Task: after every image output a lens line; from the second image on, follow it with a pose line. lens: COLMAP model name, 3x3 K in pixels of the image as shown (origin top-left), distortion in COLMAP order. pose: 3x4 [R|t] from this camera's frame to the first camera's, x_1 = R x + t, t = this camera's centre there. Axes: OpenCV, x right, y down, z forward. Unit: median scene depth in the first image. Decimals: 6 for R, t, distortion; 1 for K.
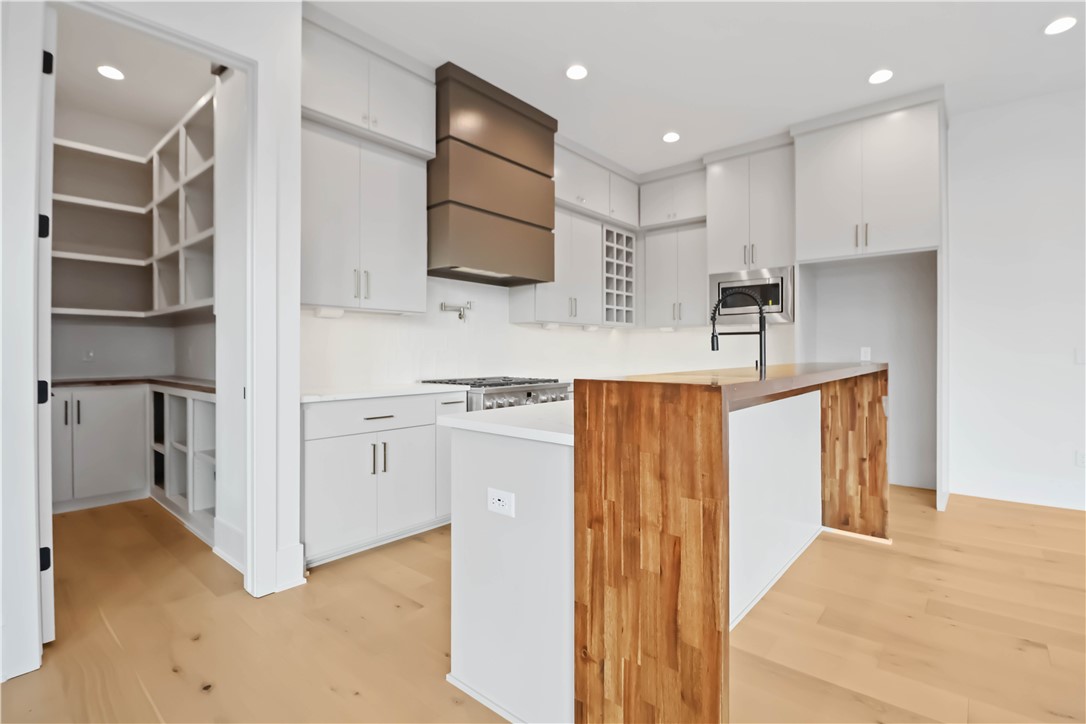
lens RADIAL K [[512.1, 0, 543.7], [0, 512.1, 356.8], [0, 0, 1]] dist [0.004255, -0.000797]
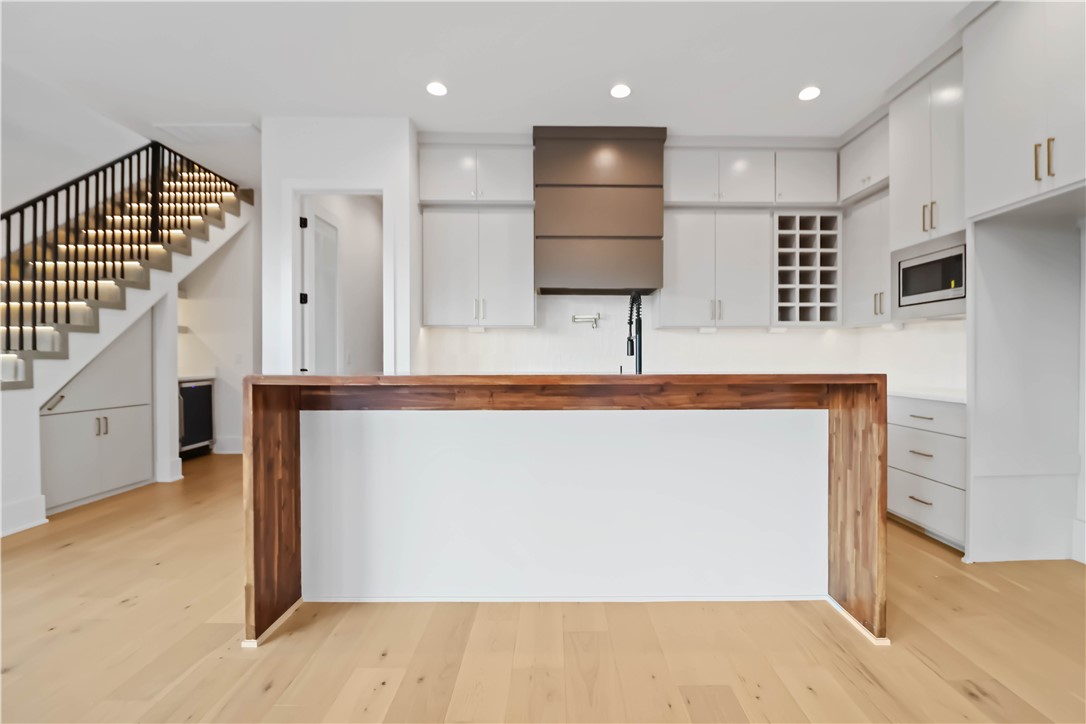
lens RADIAL K [[512.1, 0, 573.5], [0, 512.1, 362.6], [0, 0, 1]] dist [0.004255, -0.000797]
pose [[0.685506, 0.000296, -0.728067, 0.628763], [0.002051, 0.999995, 0.002338, -0.003695], [0.728064, -0.003096, 0.685502, 0.177891]]
